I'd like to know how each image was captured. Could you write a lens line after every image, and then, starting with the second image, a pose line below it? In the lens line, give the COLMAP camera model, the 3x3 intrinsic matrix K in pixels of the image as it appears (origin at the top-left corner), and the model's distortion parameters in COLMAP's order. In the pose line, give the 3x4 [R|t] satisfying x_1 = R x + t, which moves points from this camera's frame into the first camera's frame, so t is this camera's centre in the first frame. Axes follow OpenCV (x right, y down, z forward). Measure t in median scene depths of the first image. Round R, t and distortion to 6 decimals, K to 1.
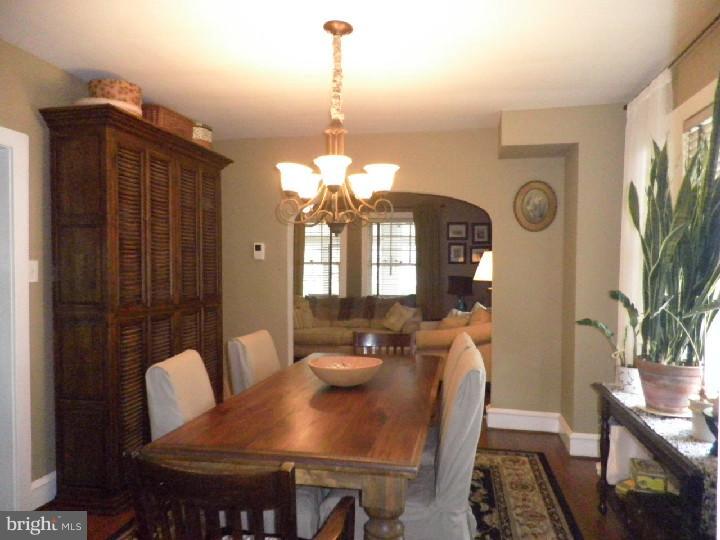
lens RADIAL K [[518.0, 0, 360.7], [0, 518.0, 272.0], [0, 0, 1]] dist [0.011931, 0.003547]
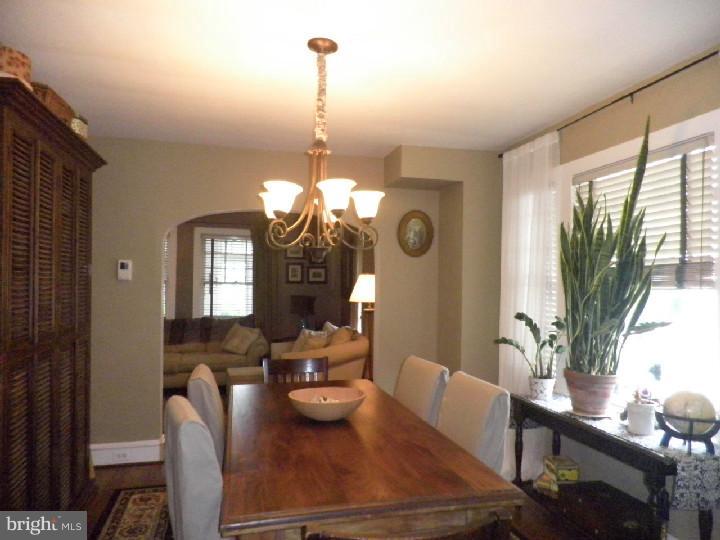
lens RADIAL K [[518.0, 0, 361.2], [0, 518.0, 270.5], [0, 0, 1]] dist [0.011931, 0.003547]
pose [[0.902610, 0.017642, 0.430098, -0.251302], [-0.003446, 0.999424, -0.033763, -0.013728], [-0.430446, 0.028993, 0.902150, 0.073228]]
